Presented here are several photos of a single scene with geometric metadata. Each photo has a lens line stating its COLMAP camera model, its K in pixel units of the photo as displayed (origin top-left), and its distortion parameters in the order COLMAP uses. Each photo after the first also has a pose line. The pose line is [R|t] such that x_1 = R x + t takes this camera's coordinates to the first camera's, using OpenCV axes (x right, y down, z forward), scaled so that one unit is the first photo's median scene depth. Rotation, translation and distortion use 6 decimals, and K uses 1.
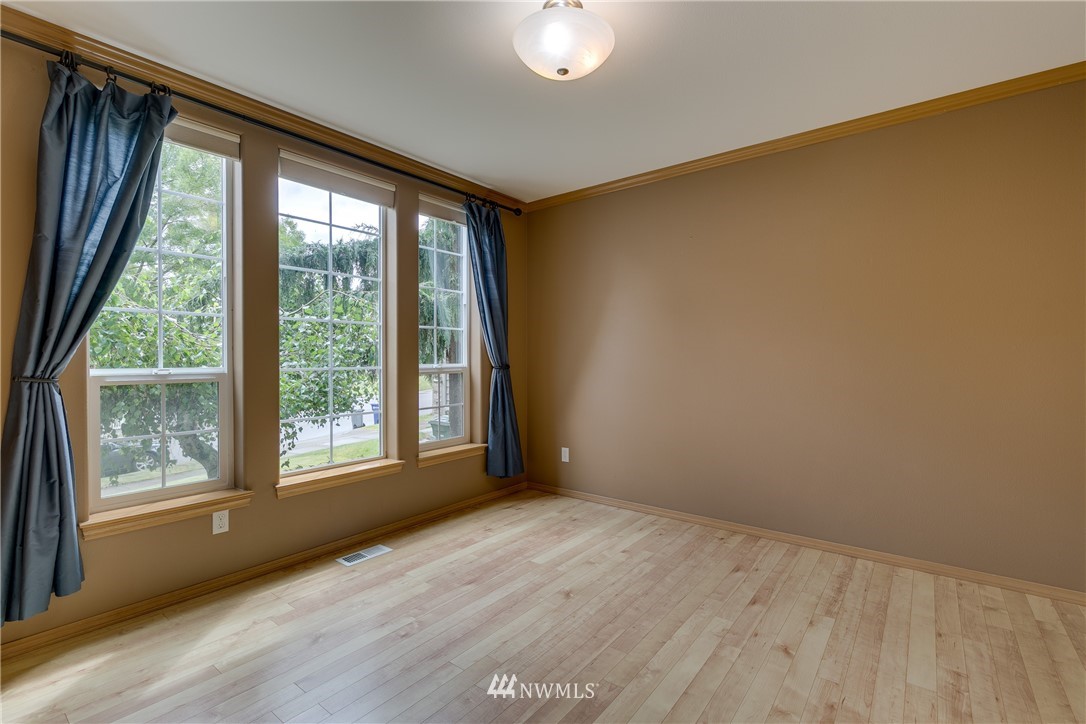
lens RADIAL K [[486.7, 0, 562.8], [0, 486.7, 362.5], [0, 0, 1]] dist [-0.000282, -0.000003]
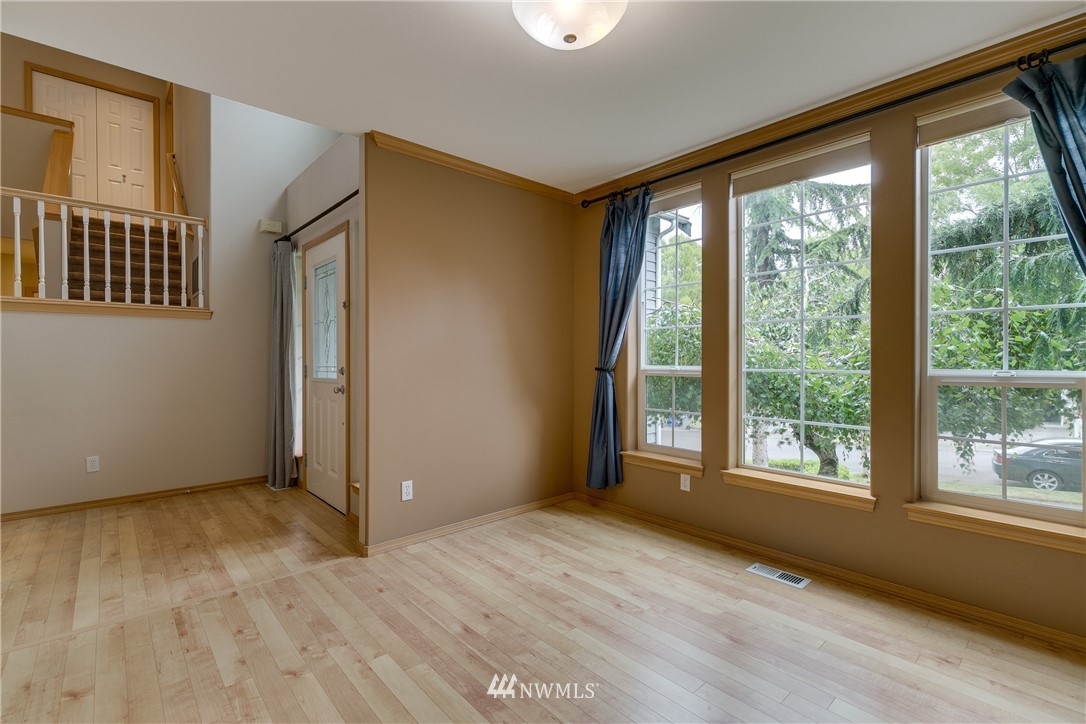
lens RADIAL K [[486.7, 0, 533.6], [0, 486.7, 362.9], [0, 0, 1]] dist [-0.000282, -0.000003]
pose [[-0.204583, 0.003148, -0.978844, 0.642862], [-0.017282, 0.999827, 0.006827, 0.000657], [0.978697, 0.018313, -0.204493, 0.819528]]
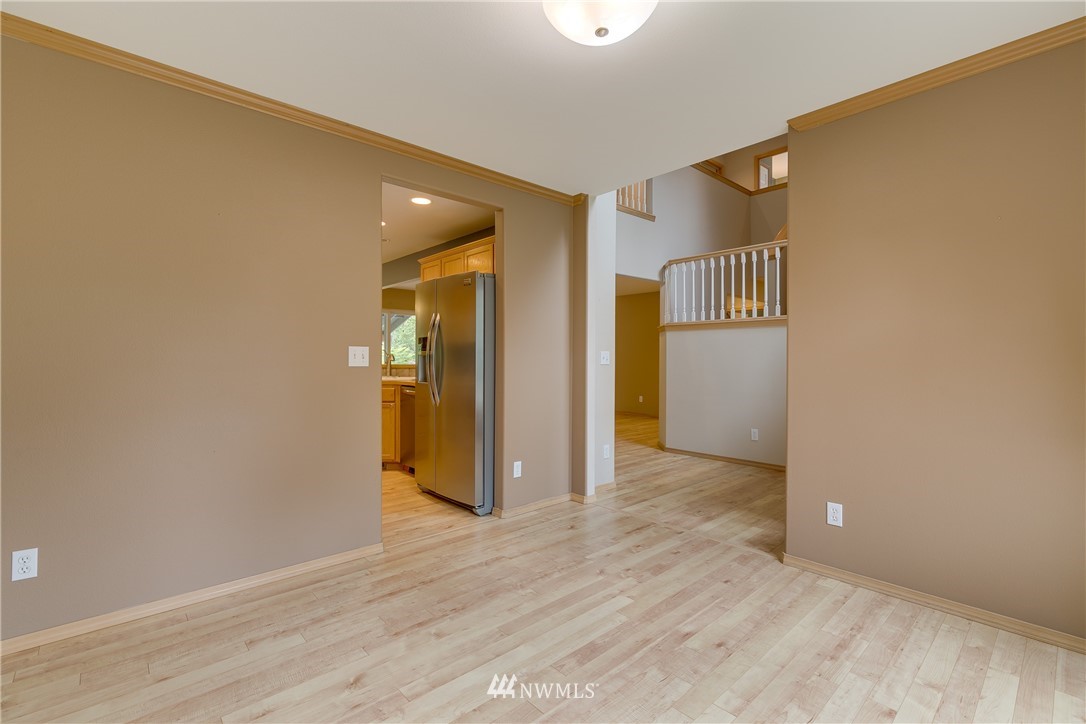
lens RADIAL K [[486.7, 0, 551.5], [0, 486.7, 364.6], [0, 0, 1]] dist [-0.000282, -0.000003]
pose [[-0.980377, -0.001325, 0.197127, -0.061104], [0.004664, 0.999542, 0.029914, -0.020669], [-0.197077, 0.030246, -0.979921, 1.373080]]
